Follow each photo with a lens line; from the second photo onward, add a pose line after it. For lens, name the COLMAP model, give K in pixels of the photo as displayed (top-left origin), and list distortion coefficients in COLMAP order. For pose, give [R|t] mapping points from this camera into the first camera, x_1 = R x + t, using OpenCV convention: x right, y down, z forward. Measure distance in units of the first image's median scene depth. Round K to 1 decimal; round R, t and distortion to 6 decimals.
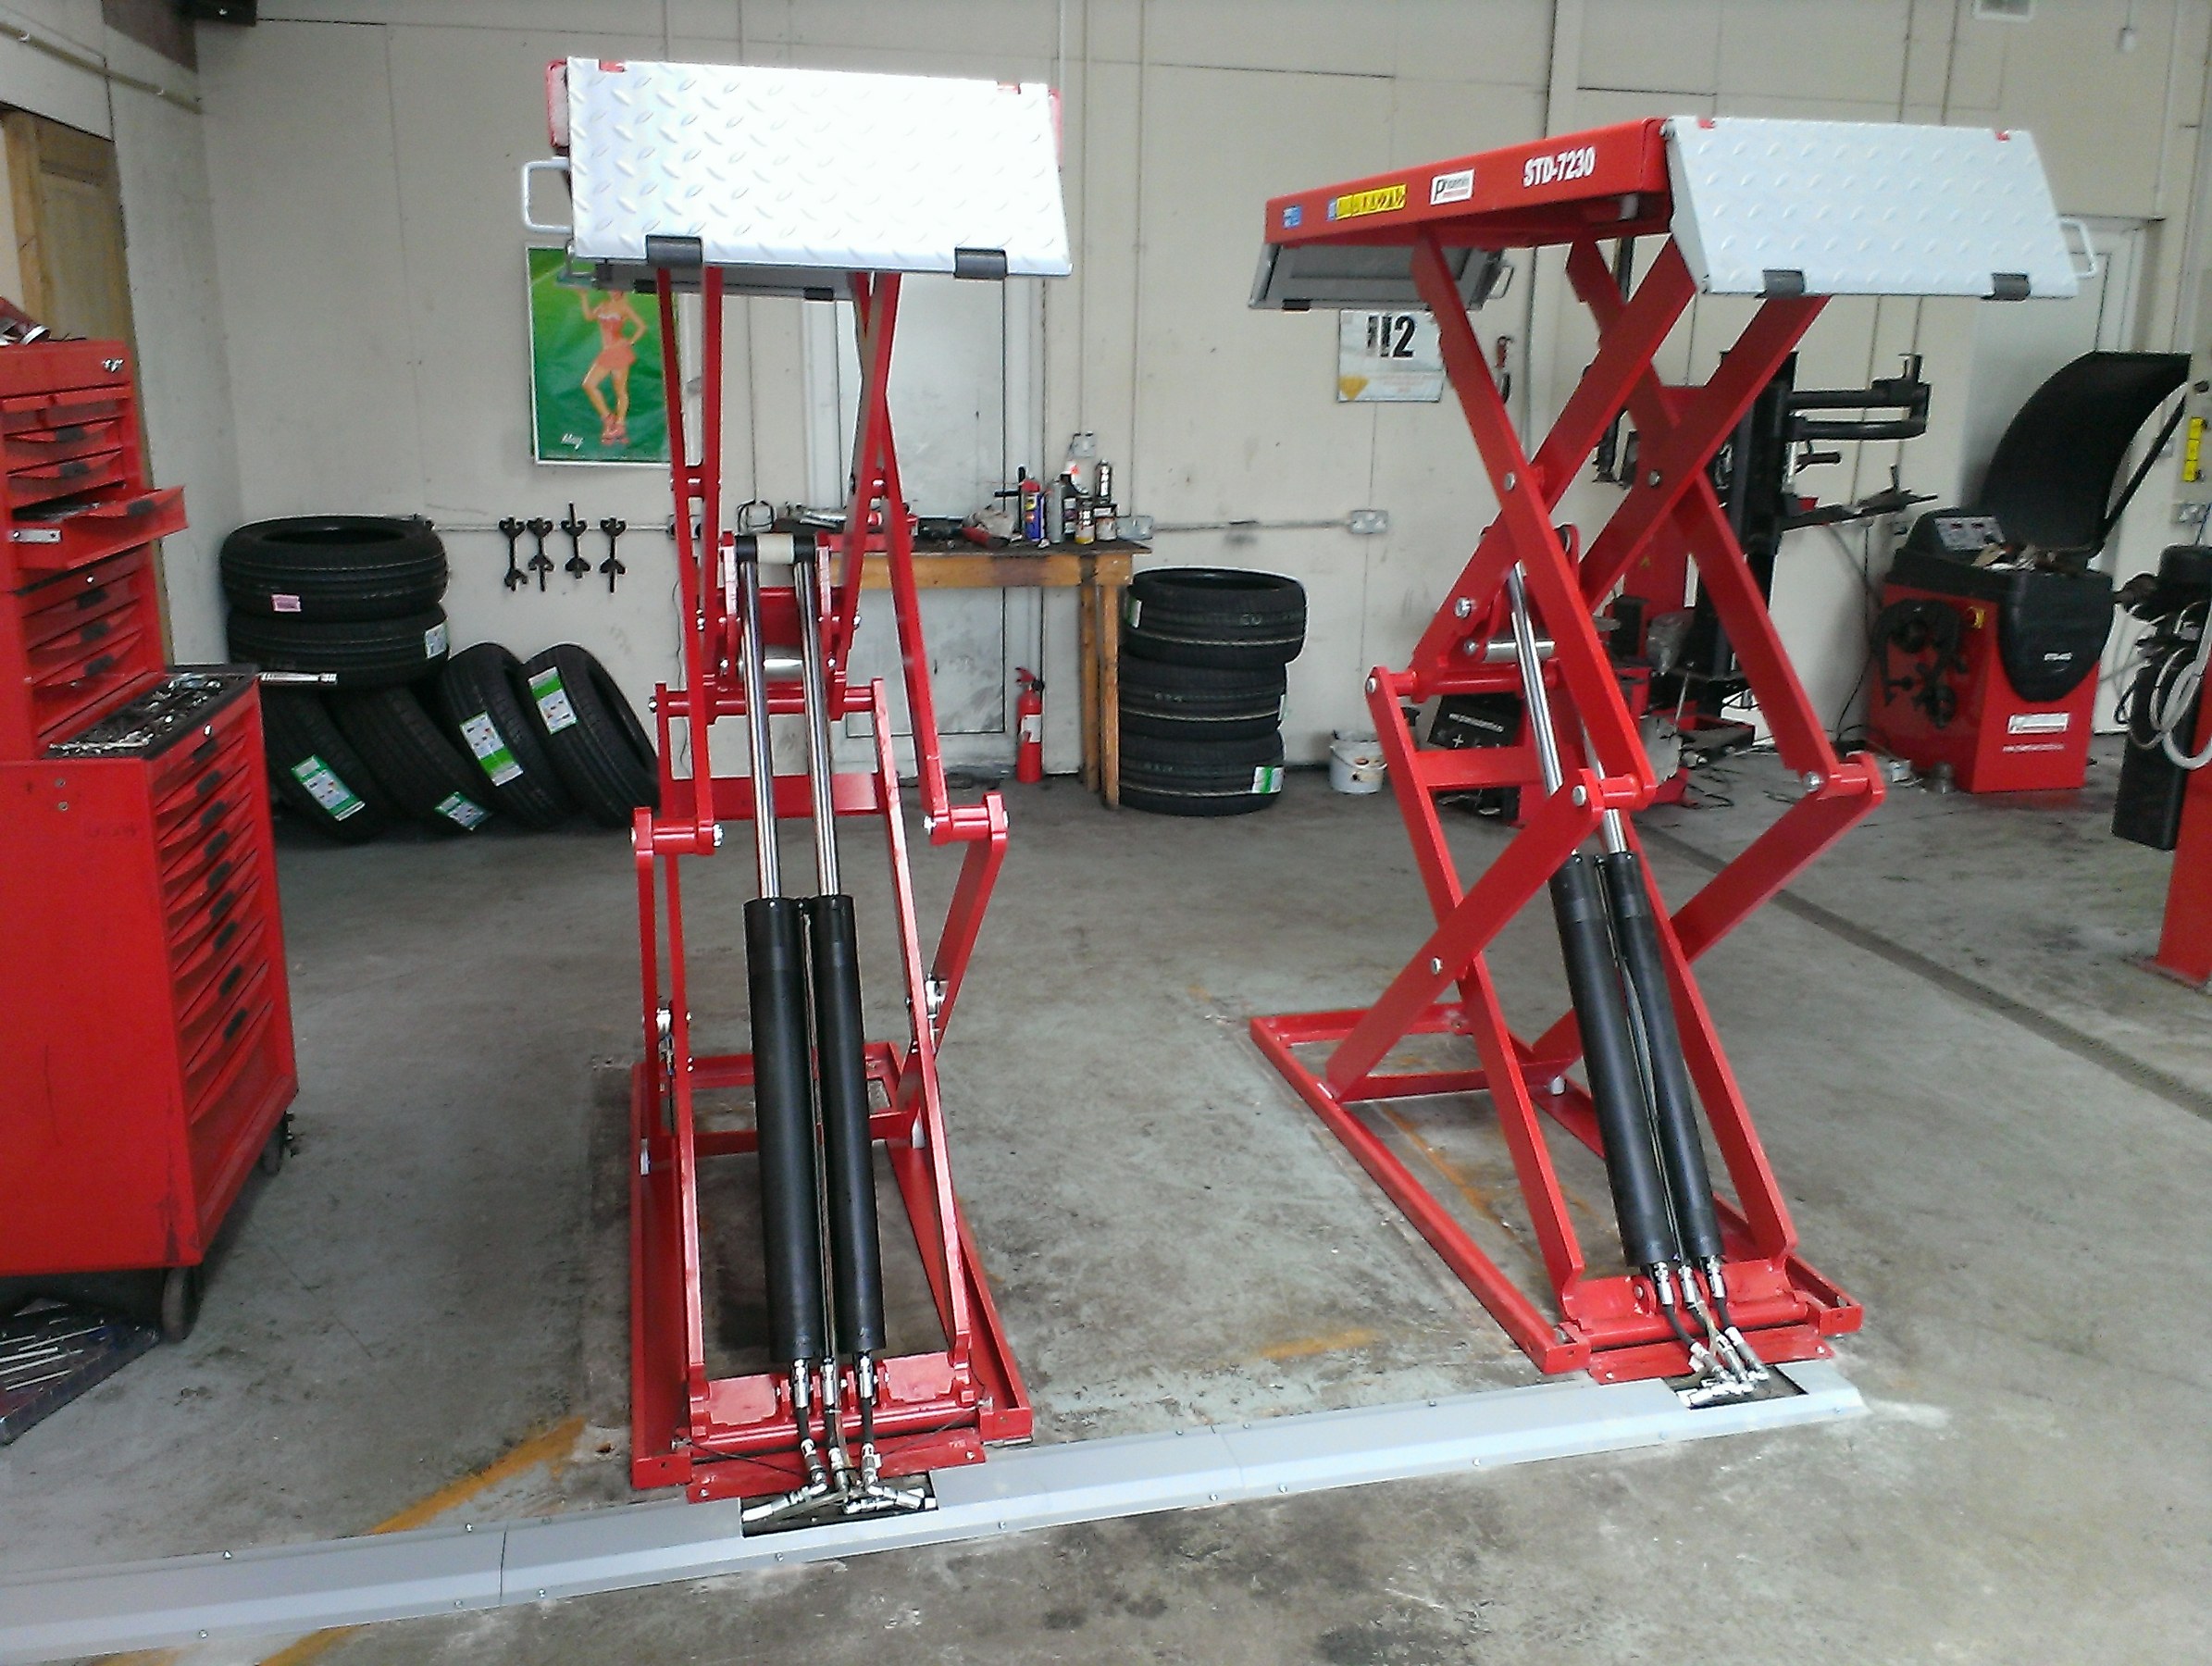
lens RADIAL K [[1825.2, 0, 1092.0], [0, 1825.2, 826.3], [0, 0, 1]] dist [0.092593, -0.156999]
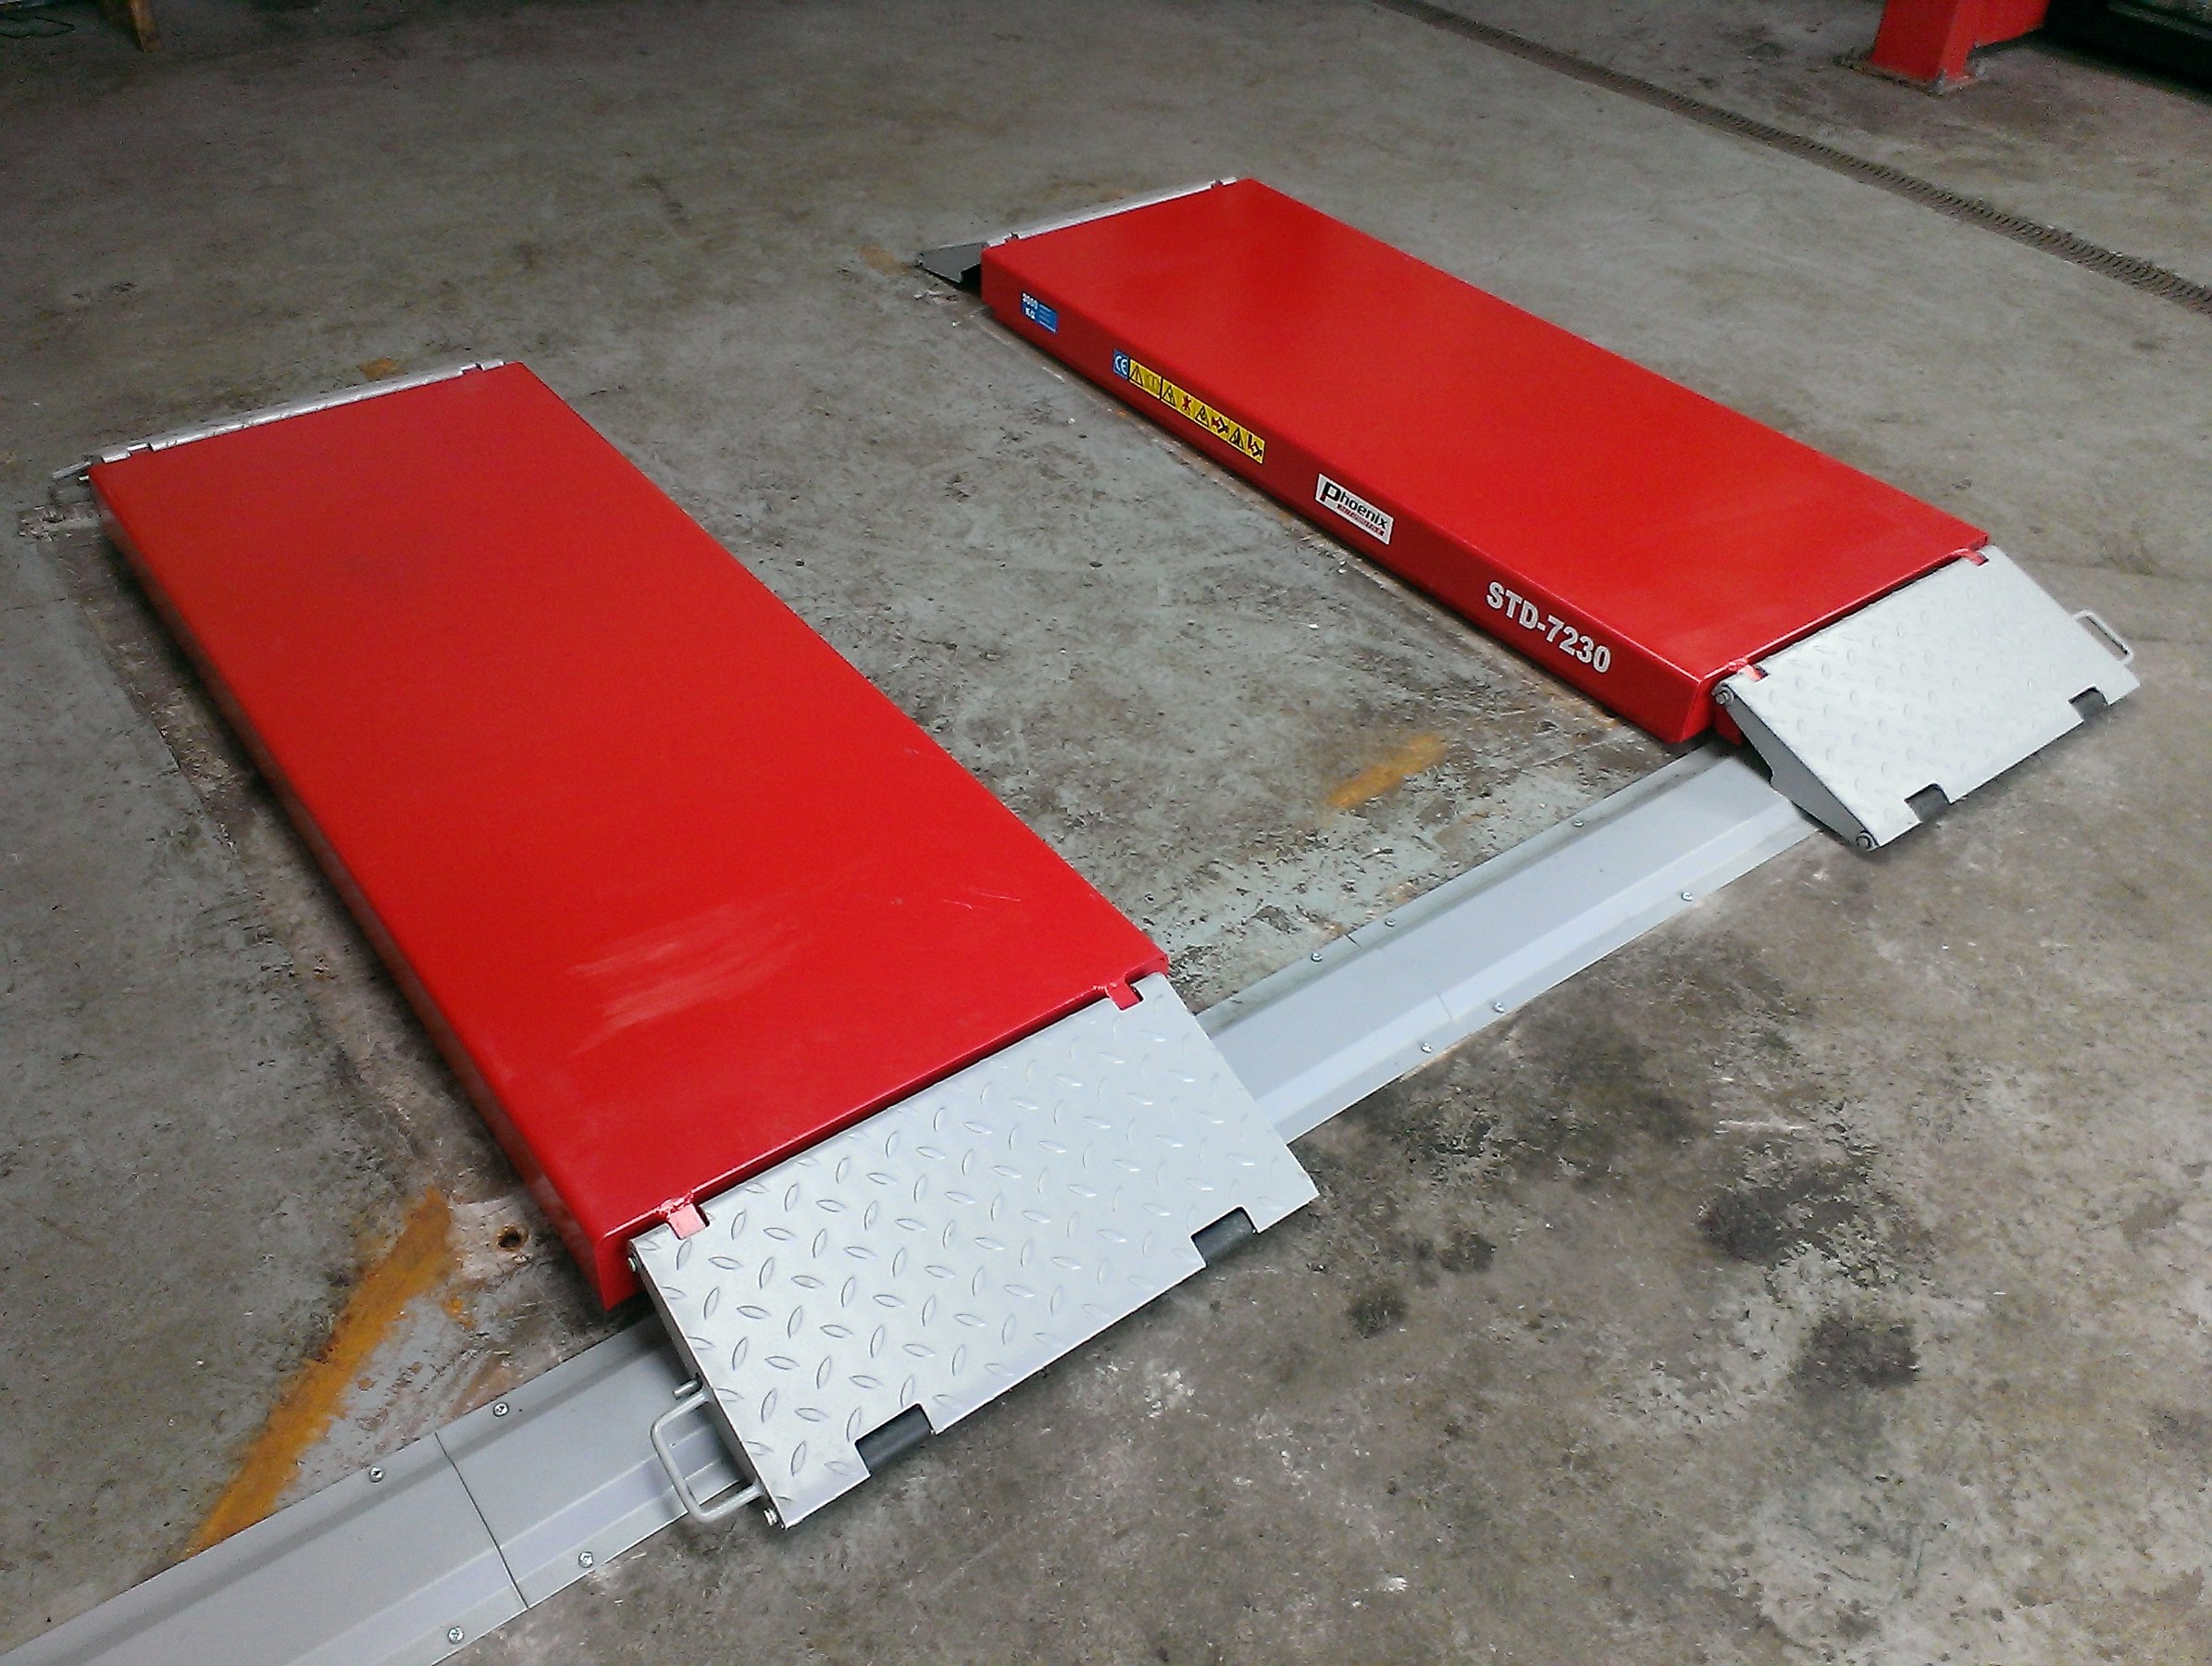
lens RADIAL K [[1825.2, 0, 1109.8], [0, 1825.2, 824.1], [0, 0, 1]] dist [0.092593, -0.156999]
pose [[0.916681, -0.241149, 0.318660, -0.189063], [0.082531, 0.894456, 0.439473, -0.027632], [-0.391005, -0.376557, 0.839833, 0.360312]]
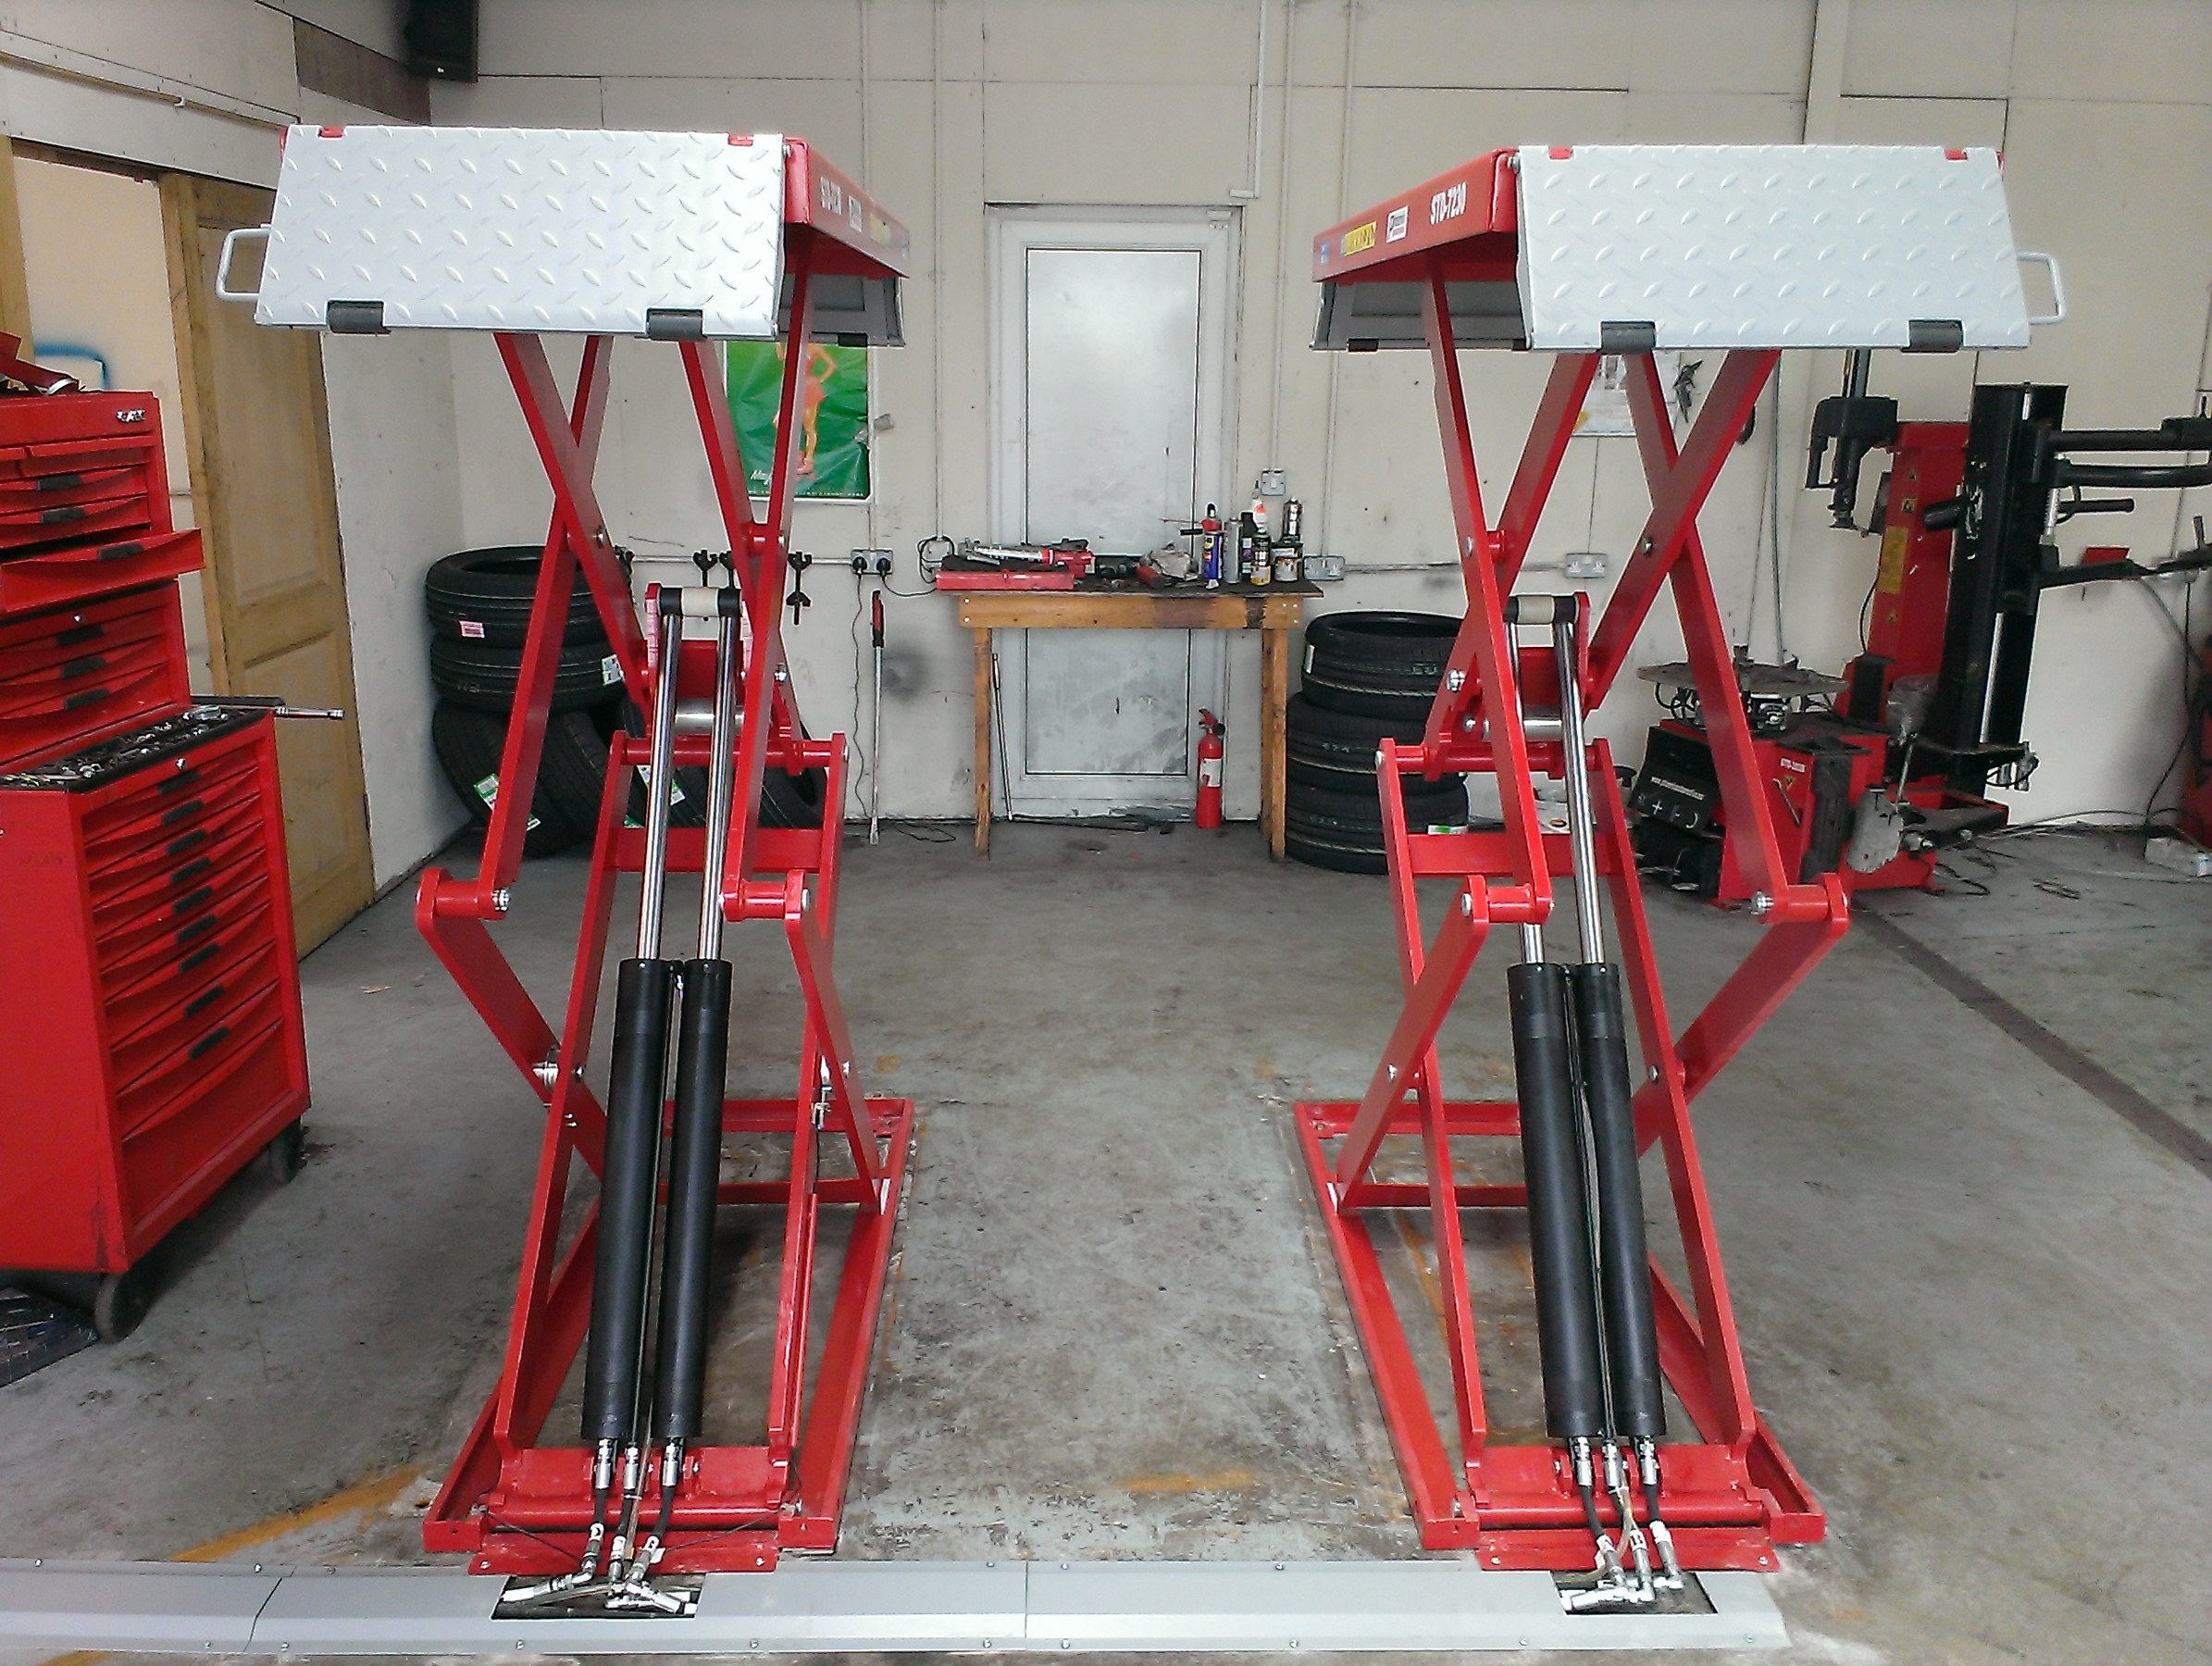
lens RADIAL K [[1825.2, 0, 1091.1], [0, 1825.2, 826.0], [0, 0, 1]] dist [0.092593, -0.156999]
pose [[0.975412, 0.049338, -0.214796, 0.220892], [-0.051627, 0.998654, -0.005059, -0.032721], [0.214258, 0.016024, 0.976646, 0.073923]]
